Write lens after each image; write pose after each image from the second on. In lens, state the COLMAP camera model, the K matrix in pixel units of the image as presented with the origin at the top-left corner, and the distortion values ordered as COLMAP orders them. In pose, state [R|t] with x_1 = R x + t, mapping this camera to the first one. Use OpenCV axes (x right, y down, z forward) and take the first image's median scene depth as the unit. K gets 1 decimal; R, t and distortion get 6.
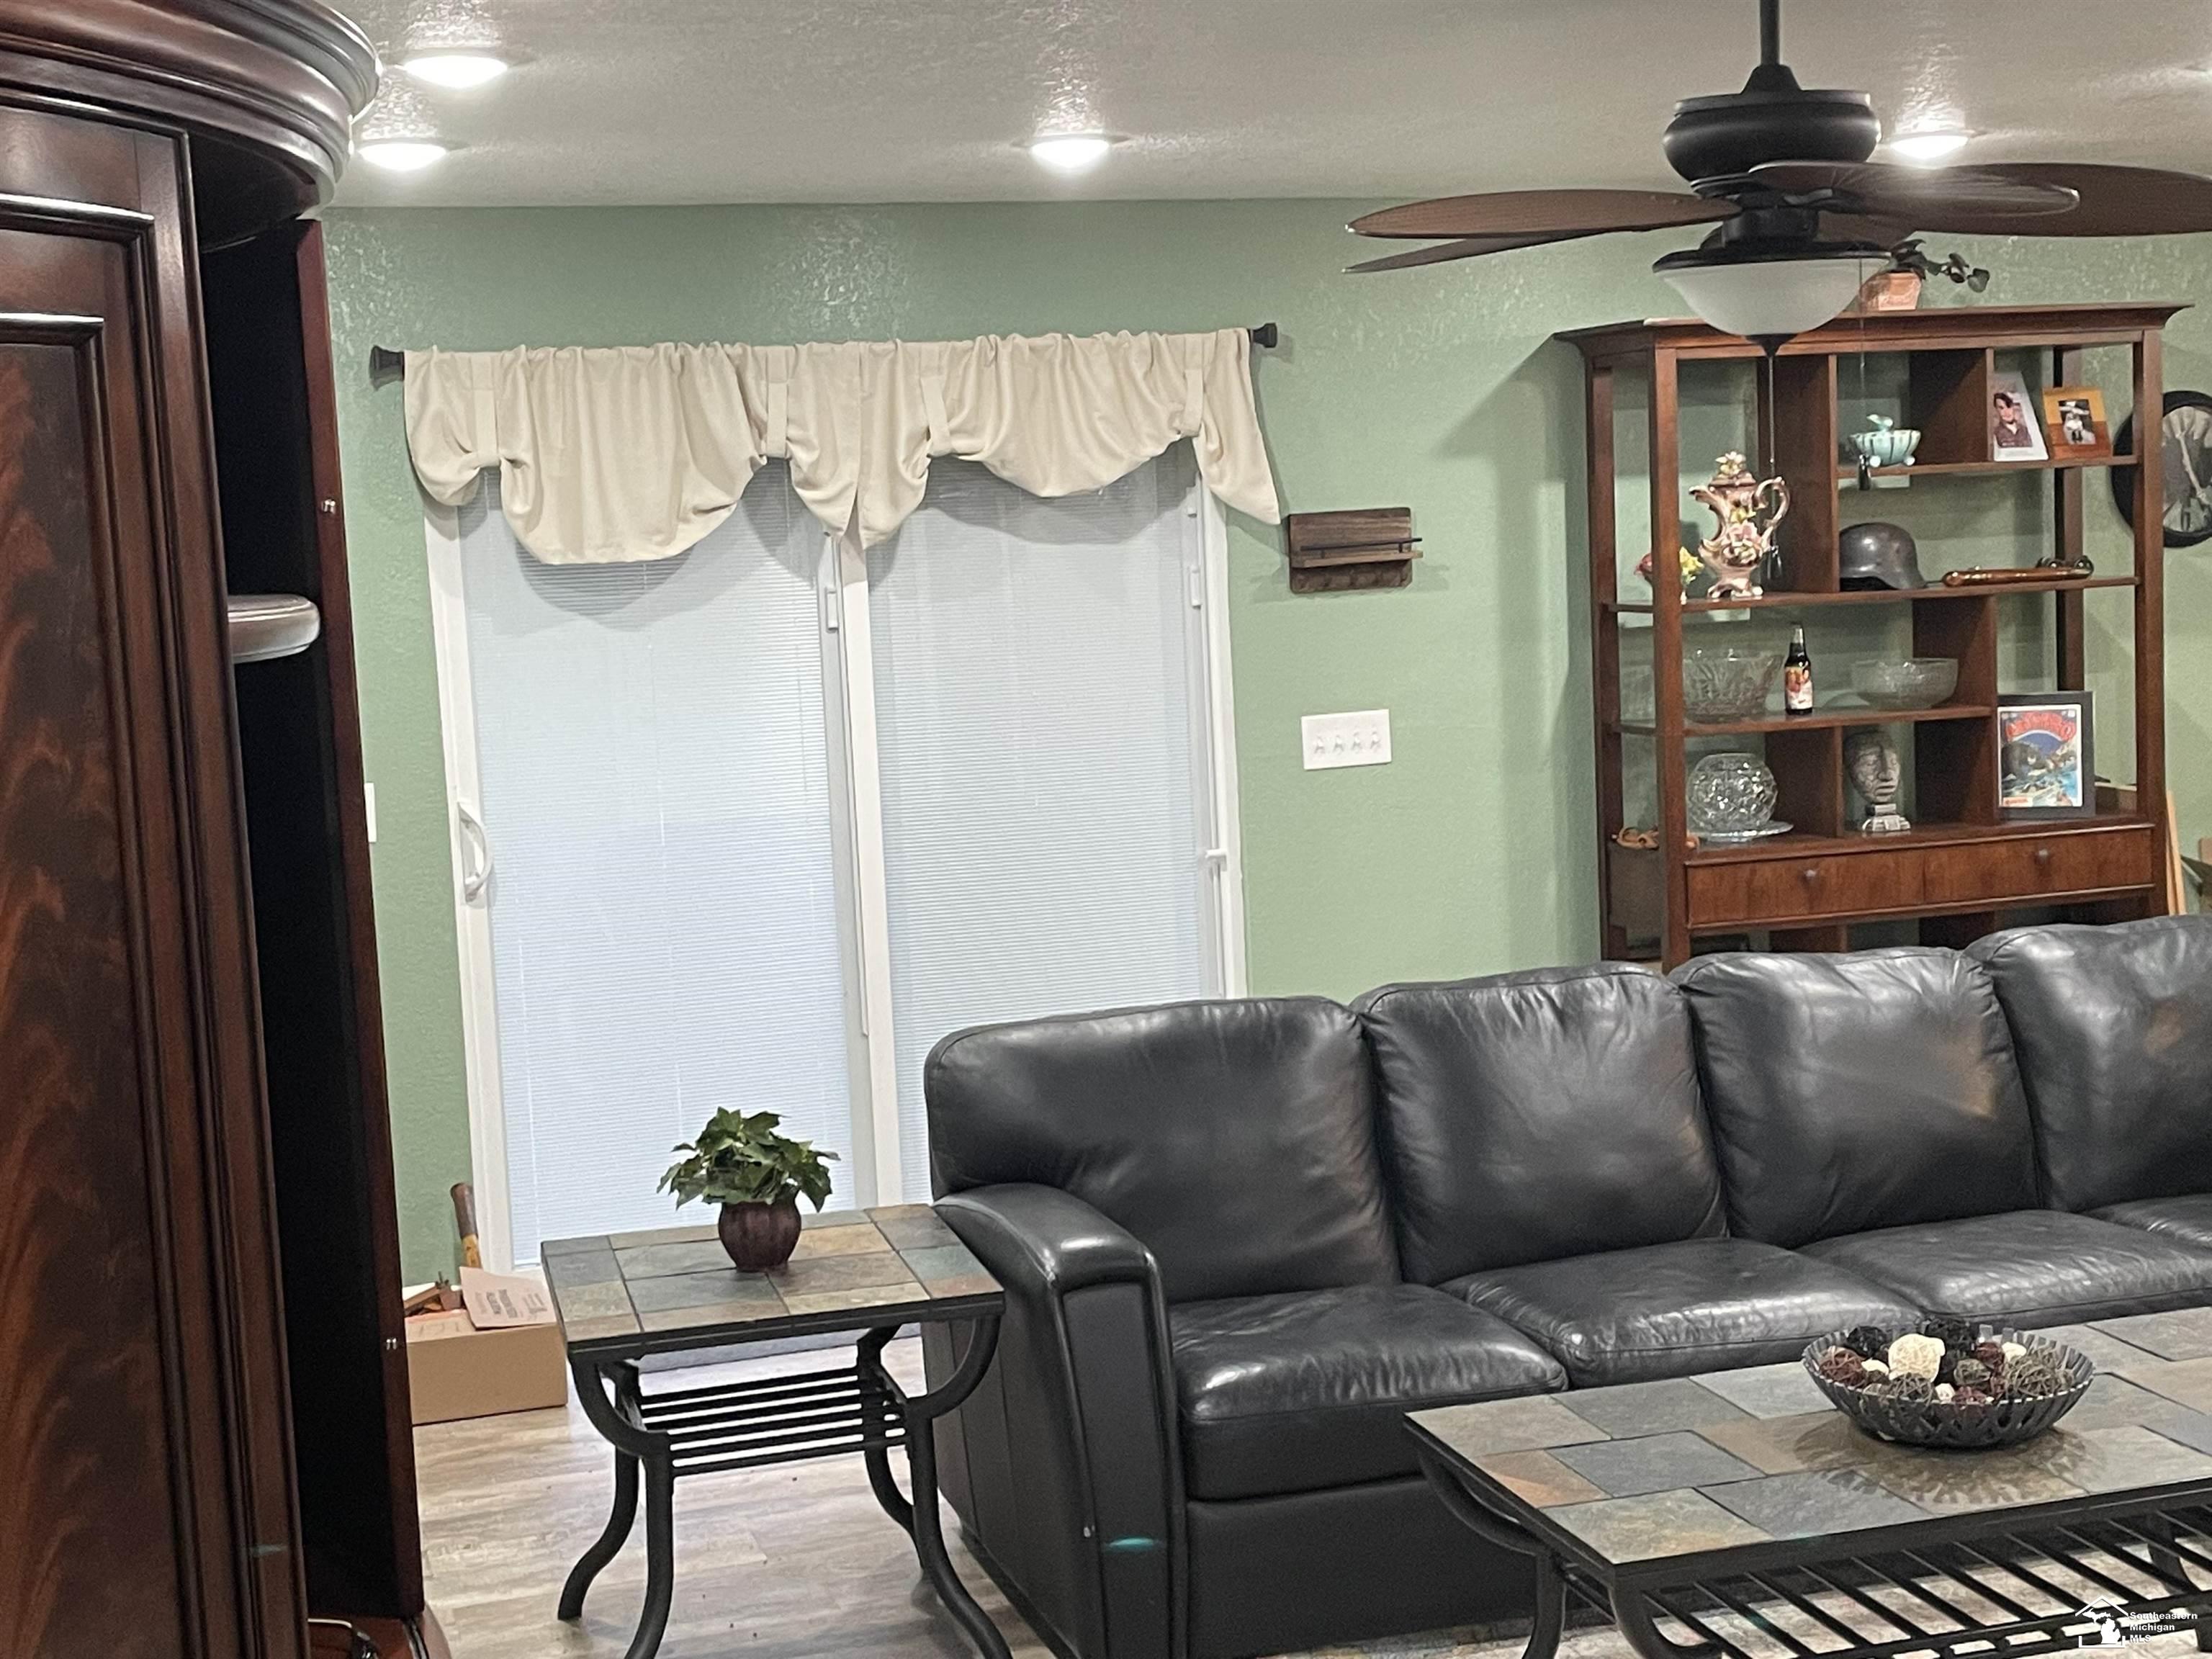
lens RADIAL K [[3051.5, 0, 1080.5], [0, 3051.5, 794.8], [0, 0, 1]] dist [0.154916, -0.332220]
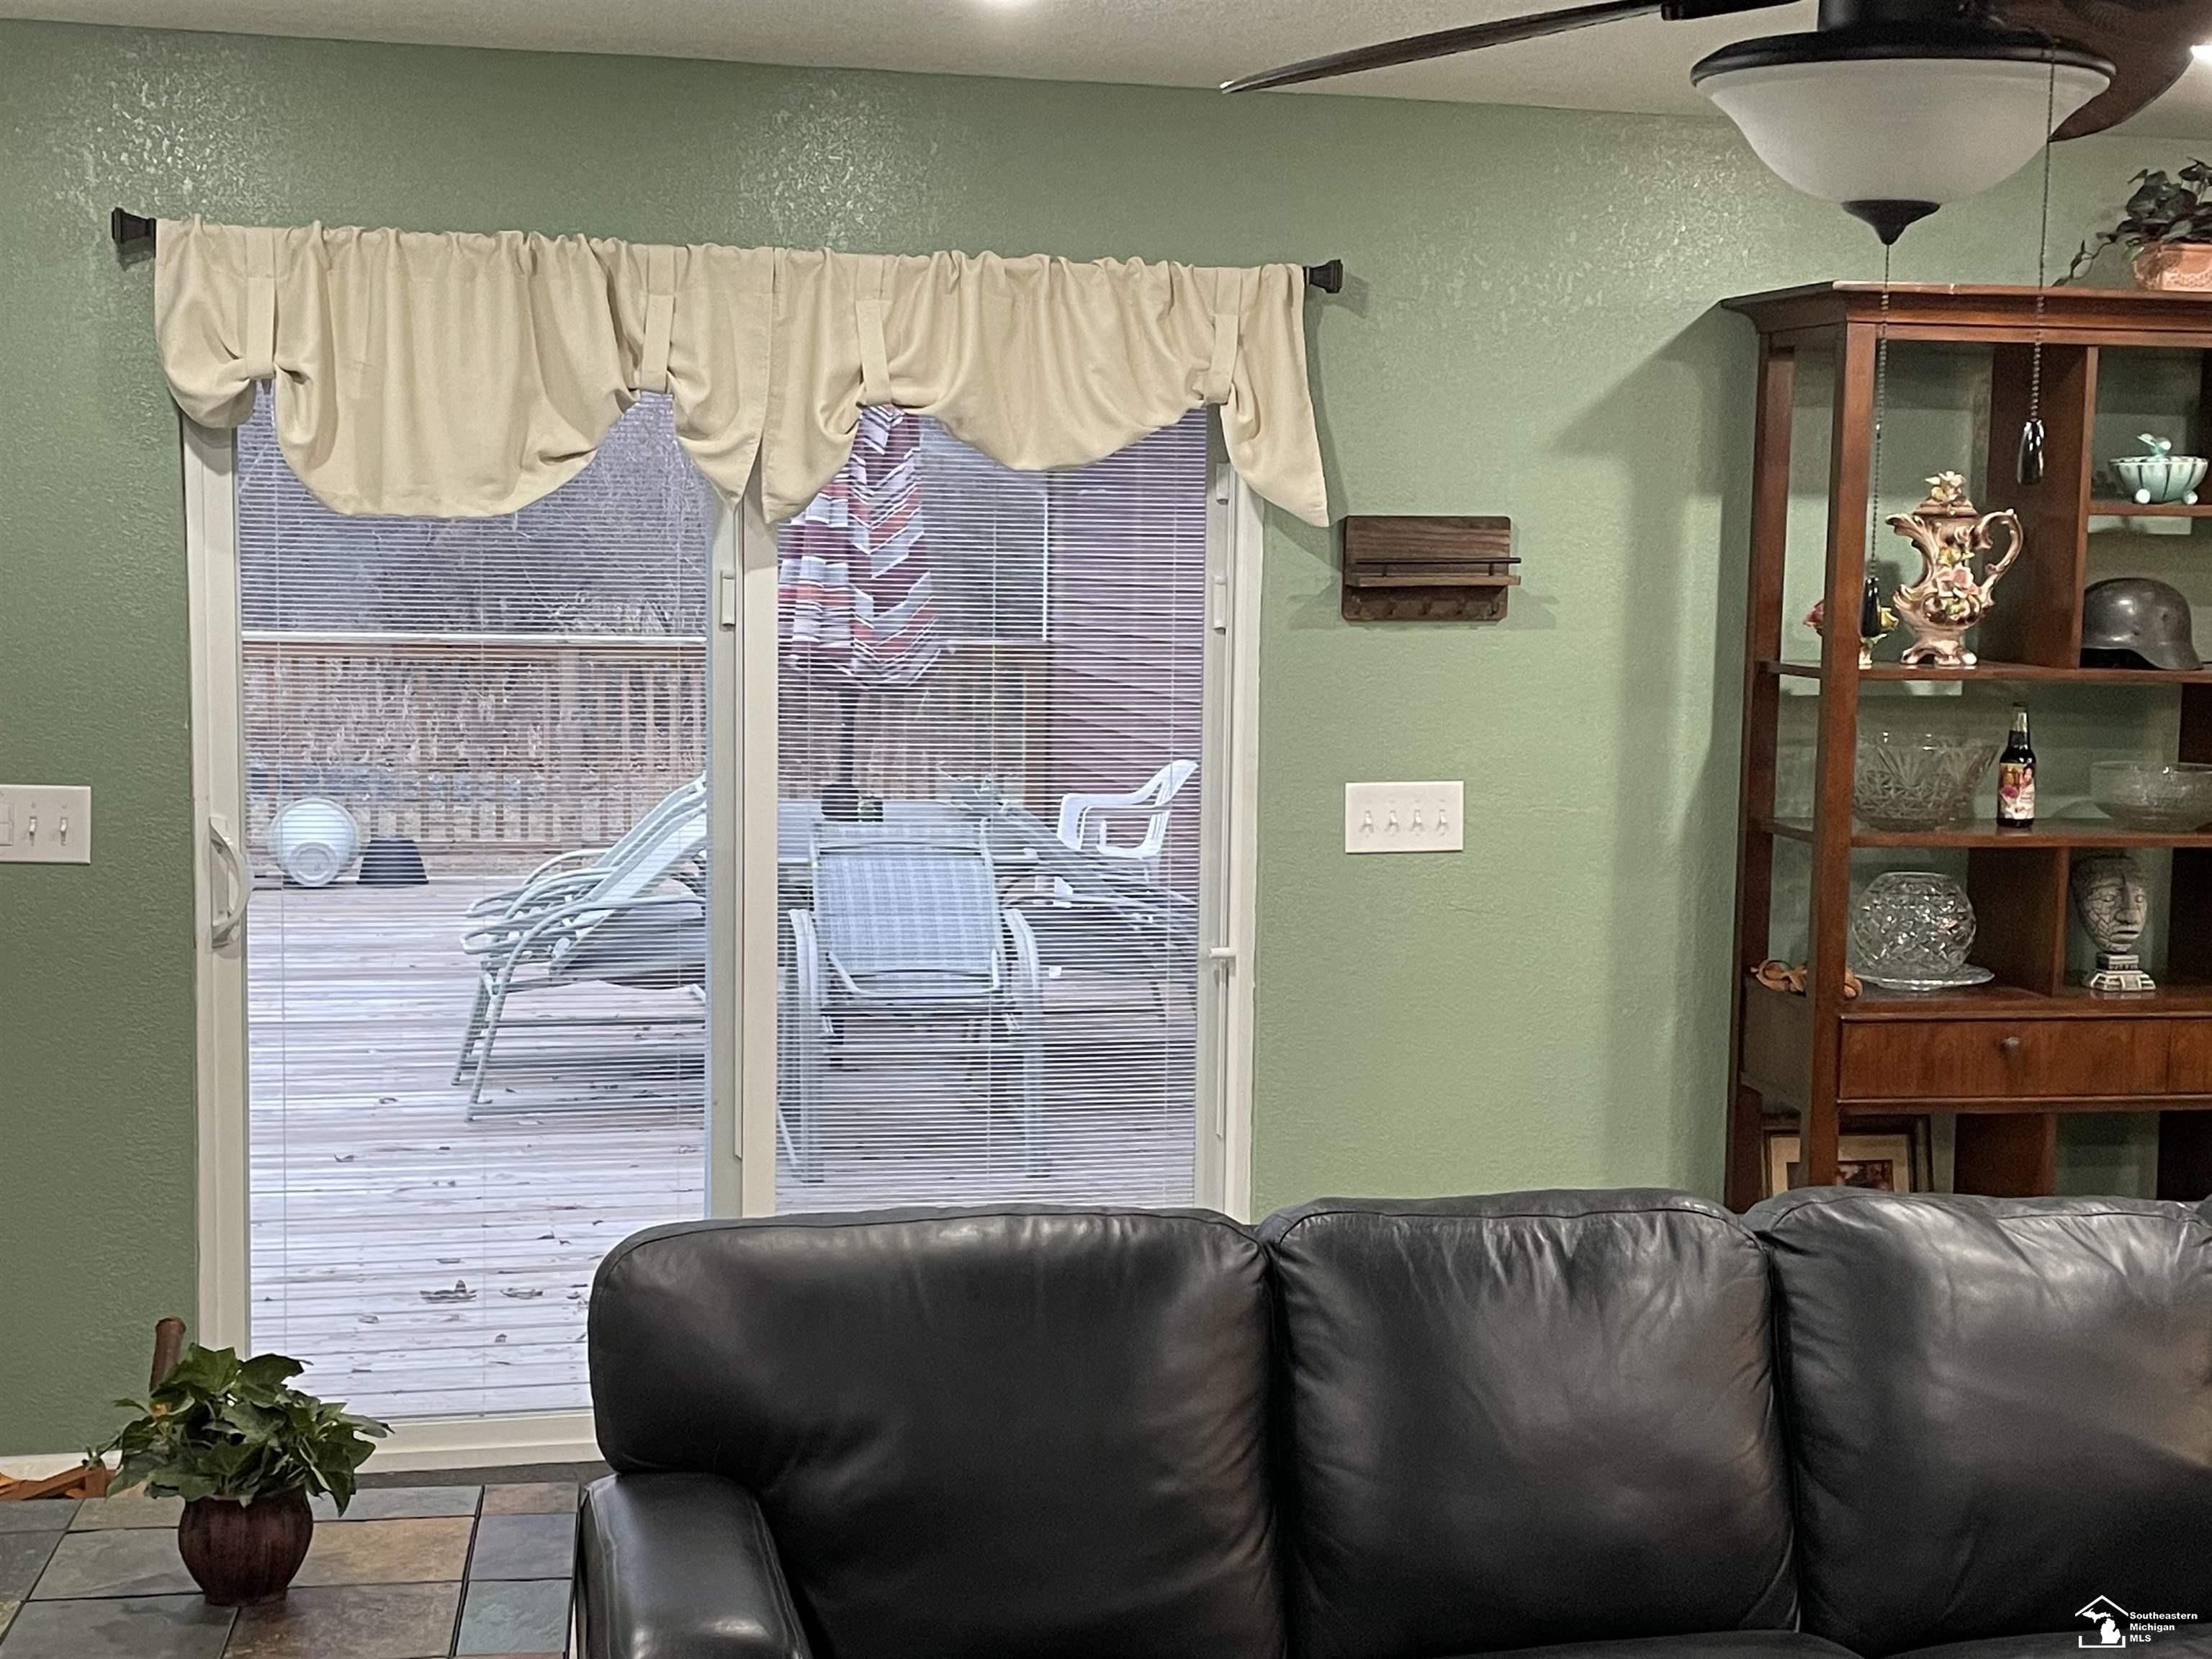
lens RADIAL K [[3060.0, 0, 1106.0], [0, 3060.0, 829.5], [0, 0, 1]] dist [0.142662, -0.325149]
pose [[0.994106, 0.072751, -0.080373, 0.078843], [-0.072258, 0.997345, 0.009030, -0.017308], [0.080817, -0.003169, 0.996724, 0.245945]]
